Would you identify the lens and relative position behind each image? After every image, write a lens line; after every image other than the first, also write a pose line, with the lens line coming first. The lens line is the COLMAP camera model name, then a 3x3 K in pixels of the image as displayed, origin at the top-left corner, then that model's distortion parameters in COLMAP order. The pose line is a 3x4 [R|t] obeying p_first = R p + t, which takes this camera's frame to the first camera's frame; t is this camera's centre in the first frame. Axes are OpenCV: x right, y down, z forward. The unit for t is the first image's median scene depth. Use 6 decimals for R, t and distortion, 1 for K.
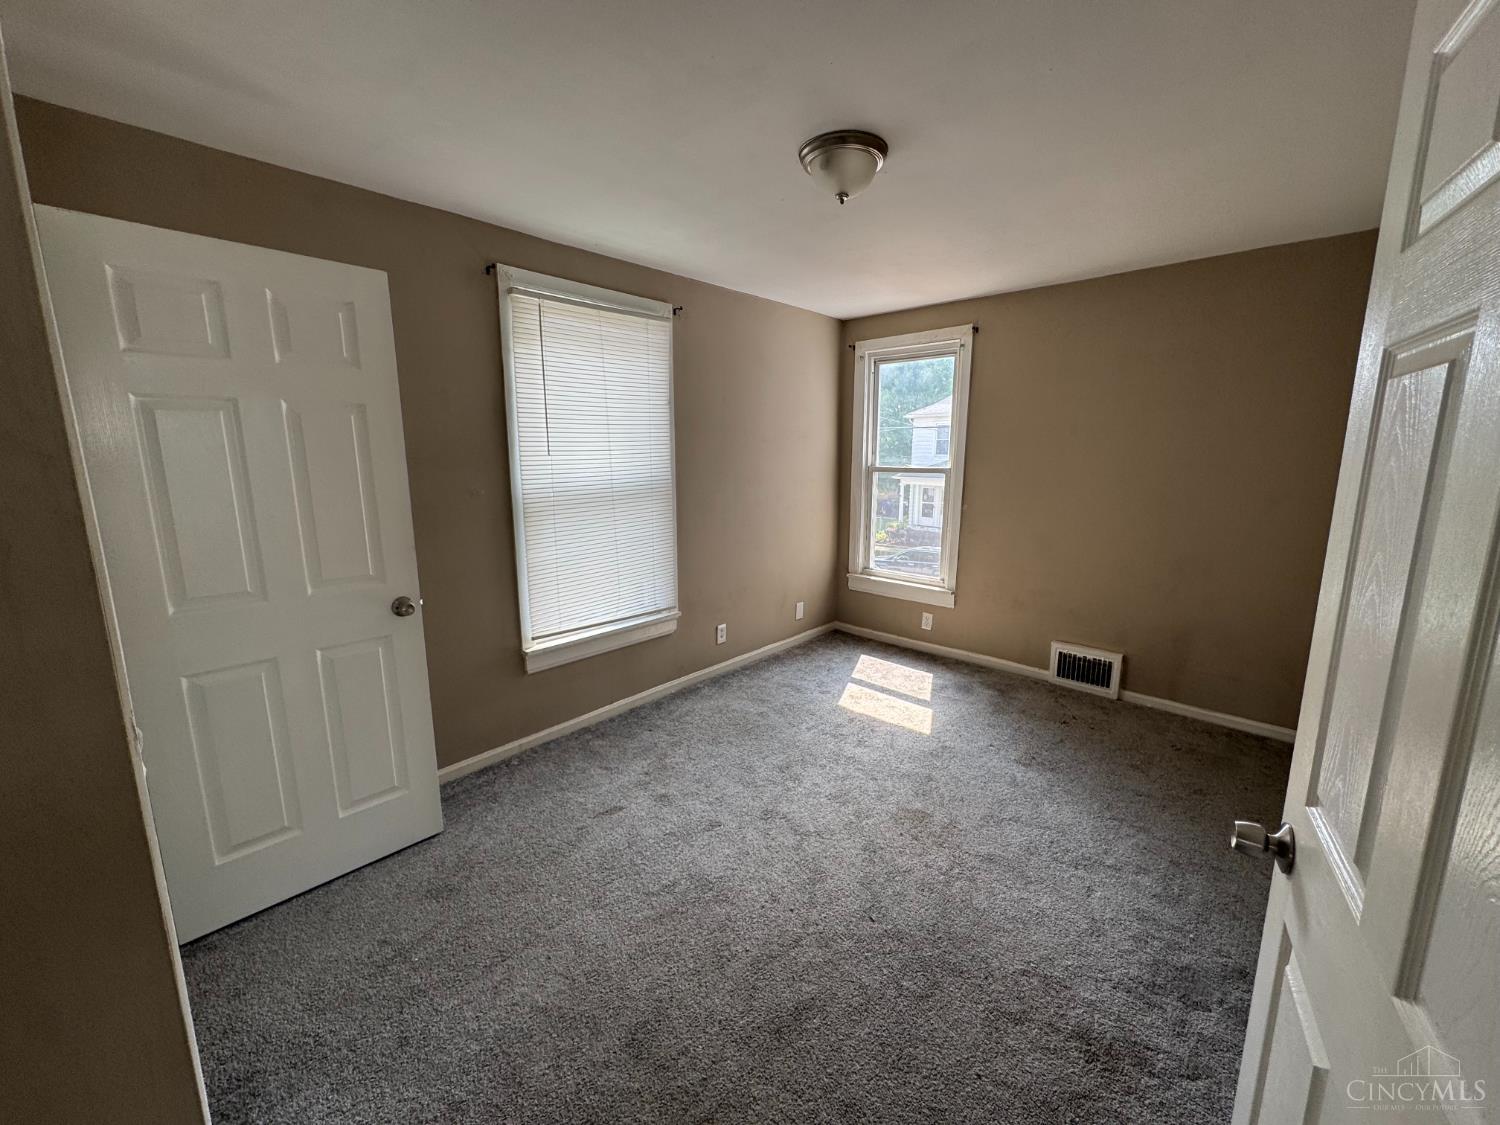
lens RADIAL K [[605.1, 0, 753.8], [0, 605.1, 561.5], [0, 0, 1]] dist [-0.000275, -0.000065]
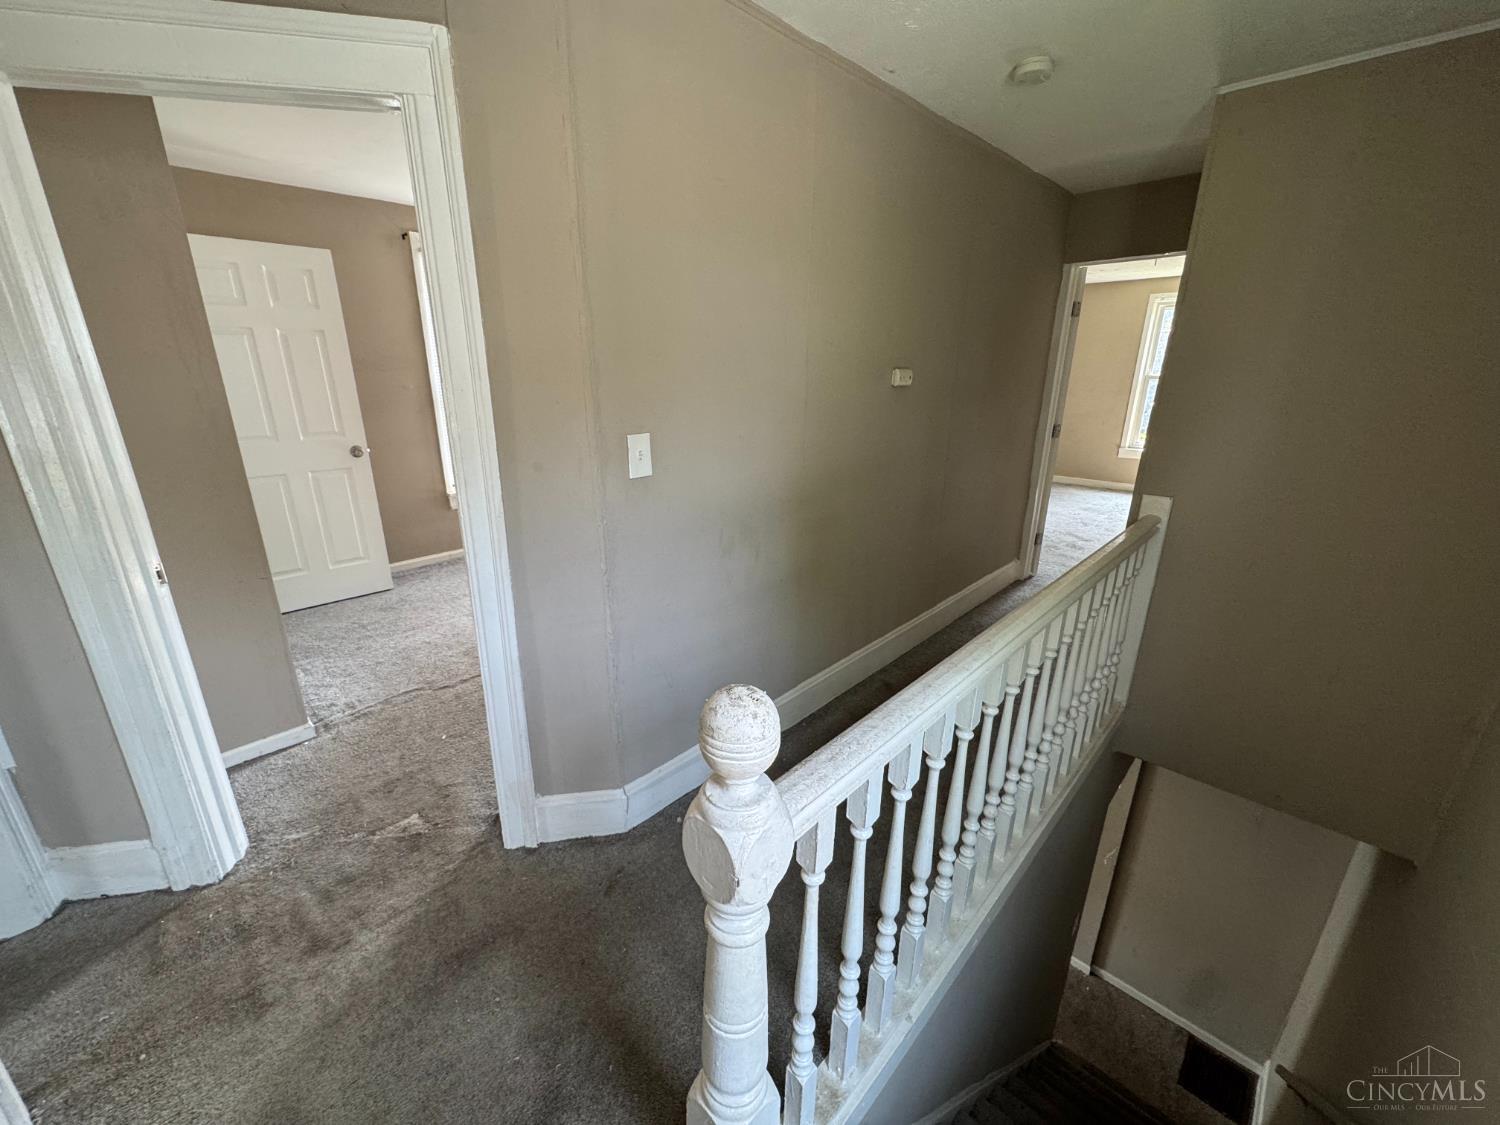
lens RADIAL K [[605.1, 0, 751.1], [0, 605.1, 559.8], [0, 0, 1]] dist [-0.000275, -0.000065]
pose [[0.999357, 0.018931, -0.030437, 0.597622], [-0.014647, 0.990700, 0.135275, 0.128781], [0.032714, -0.134742, 0.990340, -0.708931]]
